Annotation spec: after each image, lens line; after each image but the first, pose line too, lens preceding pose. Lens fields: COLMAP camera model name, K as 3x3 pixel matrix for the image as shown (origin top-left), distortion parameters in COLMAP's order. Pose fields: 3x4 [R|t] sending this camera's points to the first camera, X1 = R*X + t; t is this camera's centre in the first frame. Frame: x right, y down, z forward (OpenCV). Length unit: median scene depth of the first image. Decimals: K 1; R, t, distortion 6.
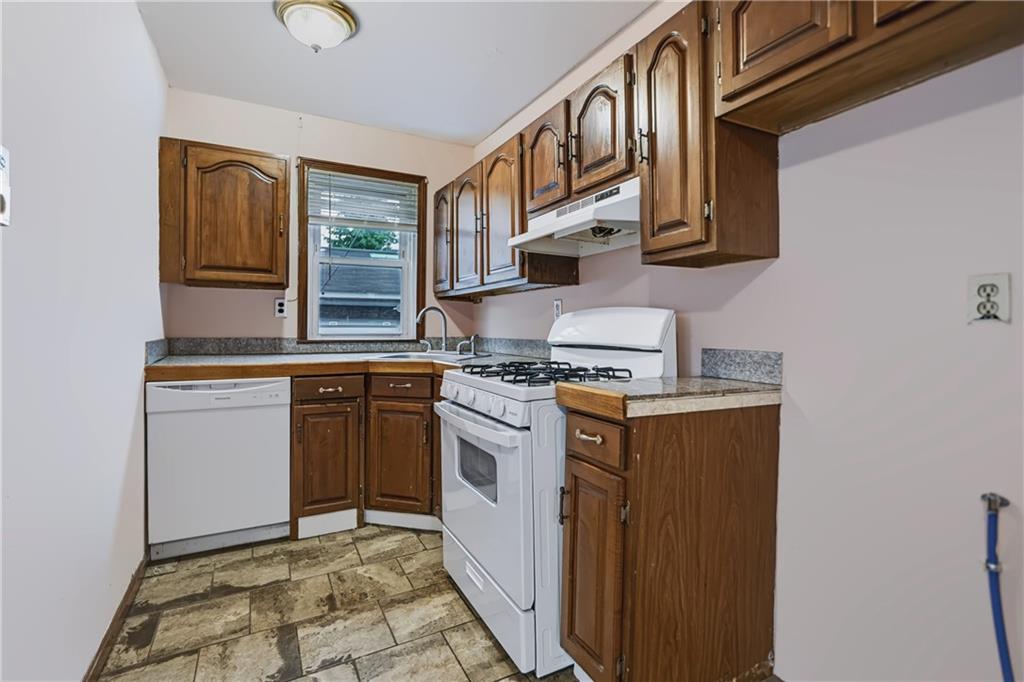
lens RADIAL K [[469.8, 0, 491.0], [0, 469.8, 332.6], [0, 0, 1]] dist [-0.003039, -0.000223]
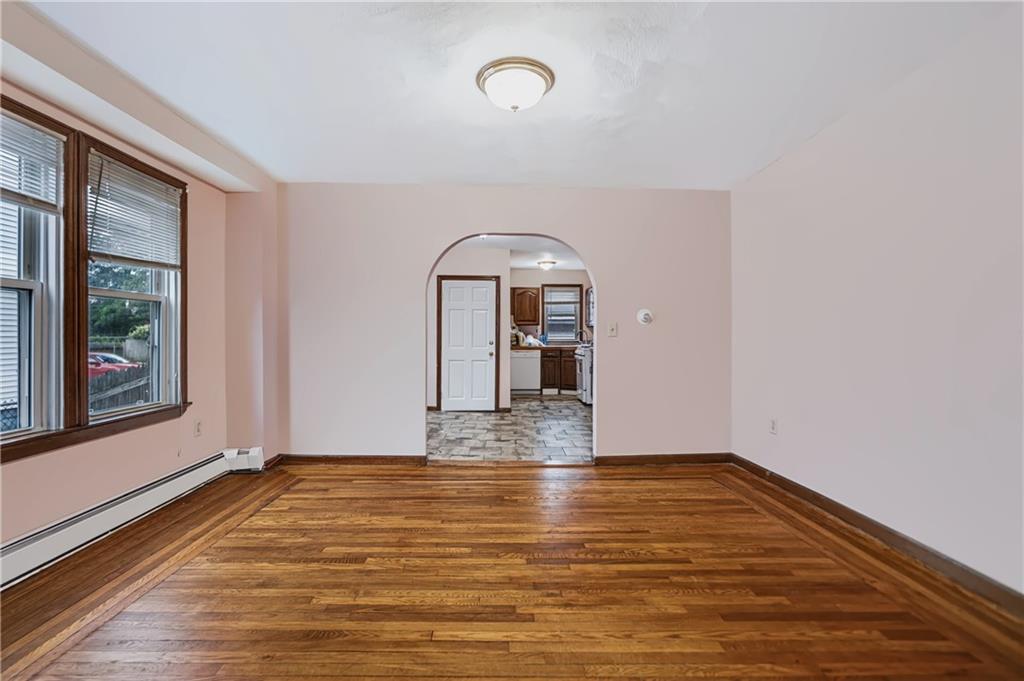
lens RADIAL K [[466.2, 0, 512.0], [0, 466.2, 340.5], [0, 0, 1]] dist [-0.000694, 0.000018]
pose [[0.908939, -0.003935, -0.416911, 0.852296], [0.001381, 0.999978, -0.006427, 0.037669], [0.416927, 0.005266, 0.908925, -2.302302]]
